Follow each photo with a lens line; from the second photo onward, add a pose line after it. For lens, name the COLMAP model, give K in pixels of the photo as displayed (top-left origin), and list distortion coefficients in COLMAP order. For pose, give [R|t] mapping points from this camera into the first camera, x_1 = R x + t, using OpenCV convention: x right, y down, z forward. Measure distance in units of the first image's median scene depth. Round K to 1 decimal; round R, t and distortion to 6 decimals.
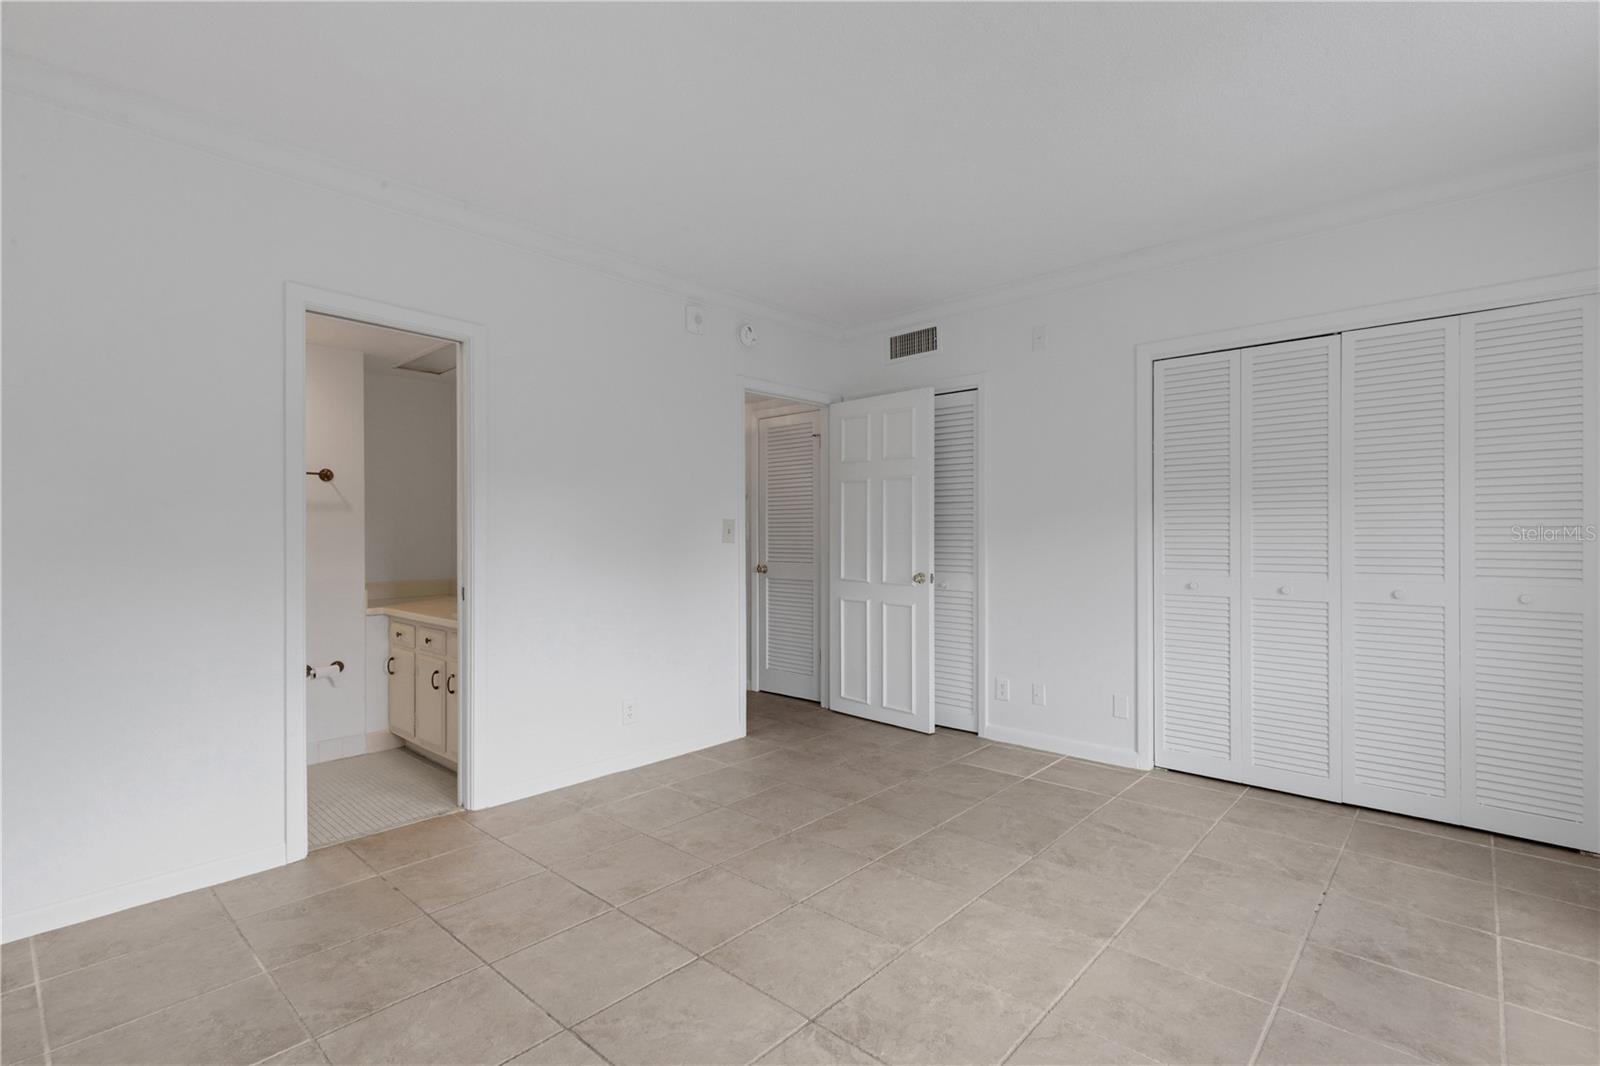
lens RADIAL K [[745.5, 0, 807.2], [0, 745.5, 533.4], [0, 0, 1]] dist [0.013746, -0.000002]
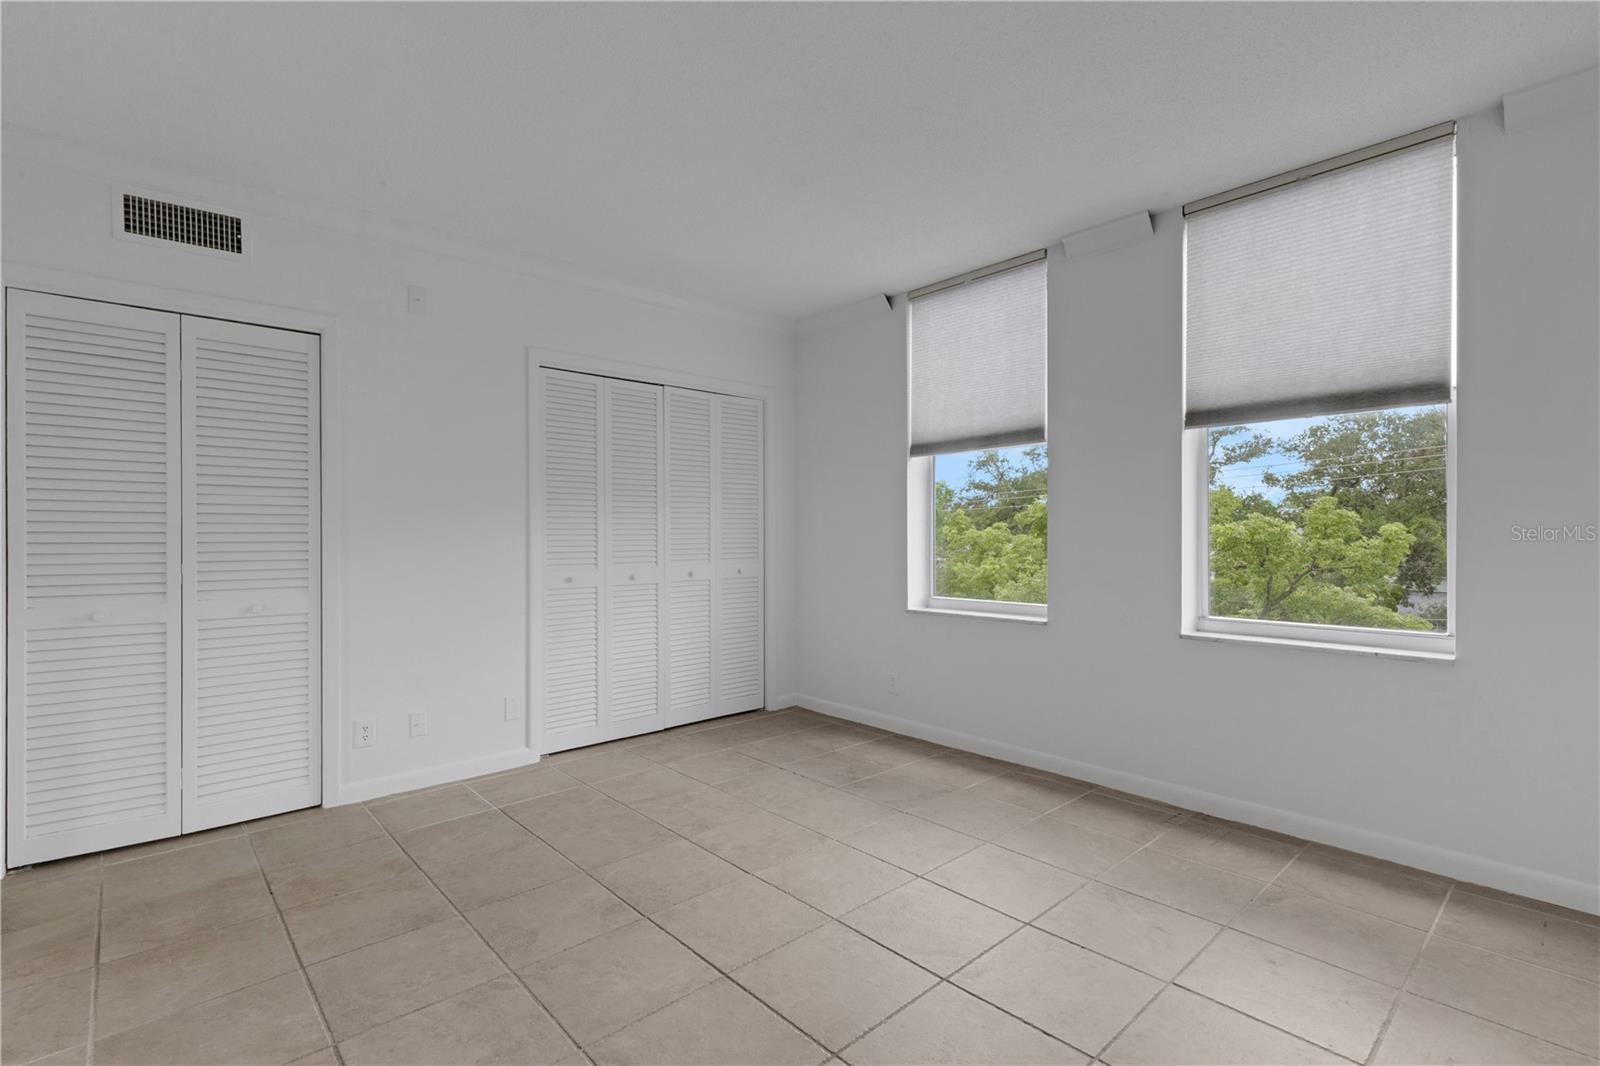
lens RADIAL K [[745.5, 0, 799.8], [0, 745.5, 533.5], [0, 0, 1]] dist [0.013746, -0.000002]
pose [[0.099492, -0.002592, 0.995035, -0.617945], [-0.000060, 0.999997, 0.002611, -0.000925], [-0.995038, -0.000320, 0.099492, 0.620940]]
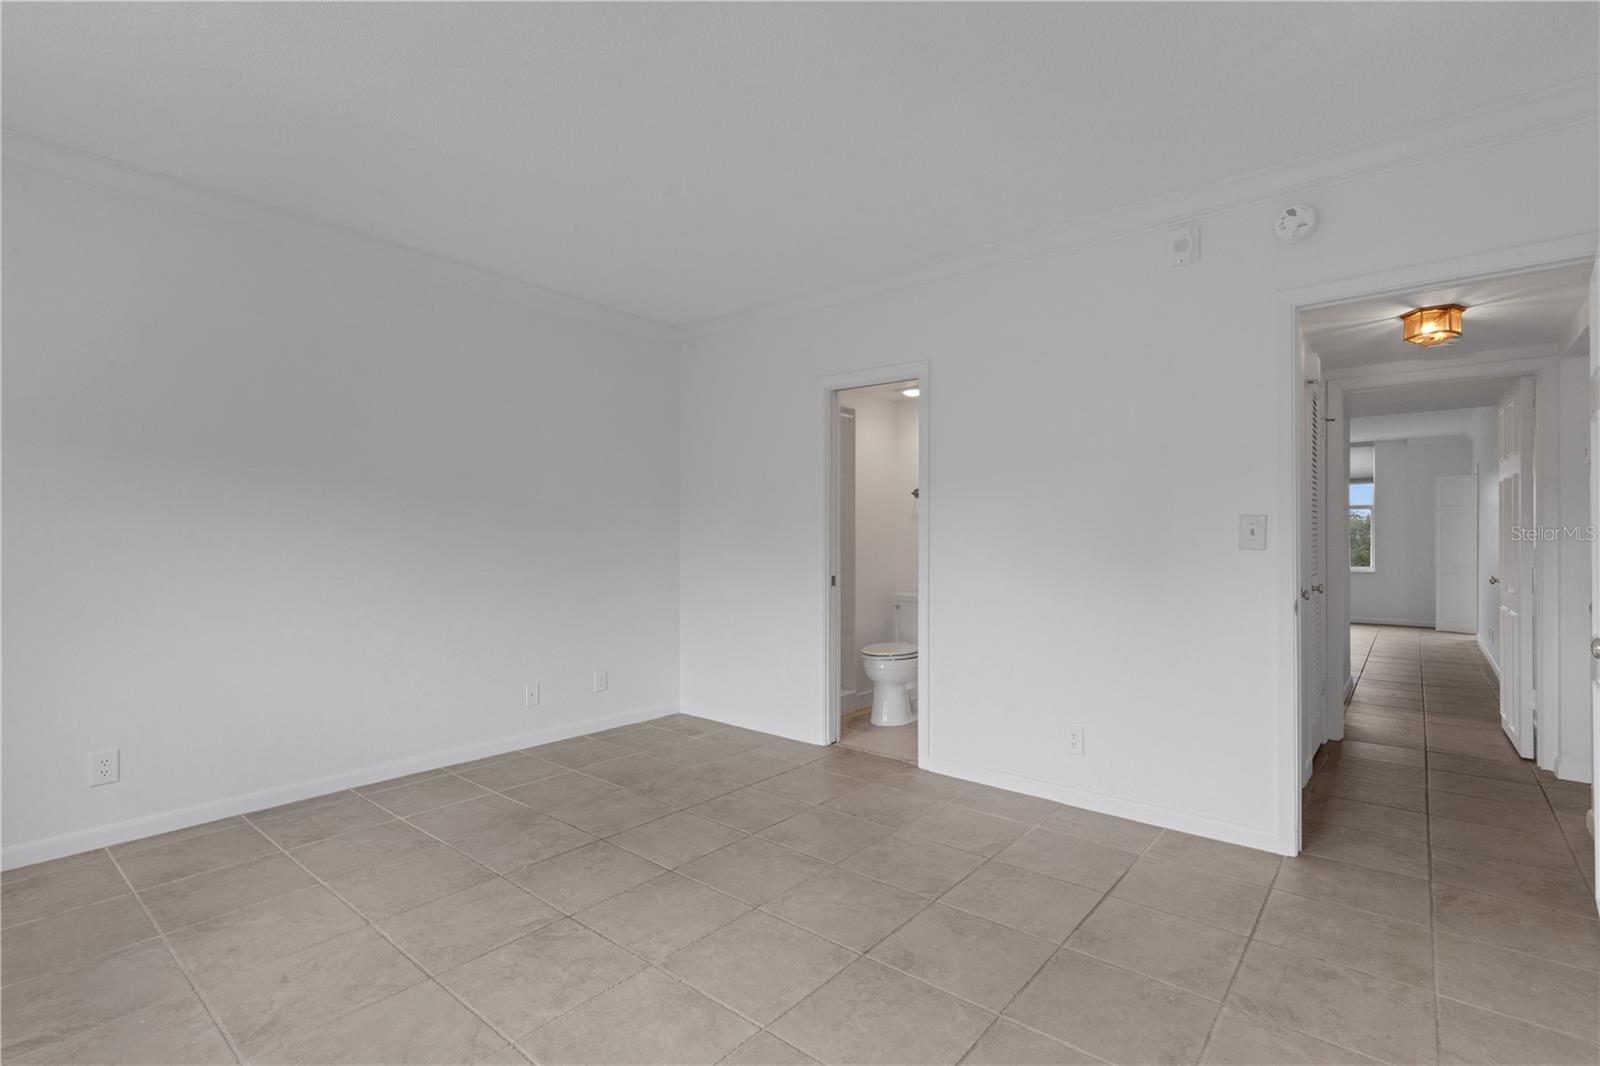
lens RADIAL K [[745.5, 0, 801.0], [0, 745.5, 534.4], [0, 0, 1]] dist [0.013746, -0.000002]
pose [[0.034258, -0.001349, -0.999412, 0.732214], [0.000394, 0.999999, -0.001336, -0.000795], [0.999413, -0.000348, 0.034258, 0.762607]]
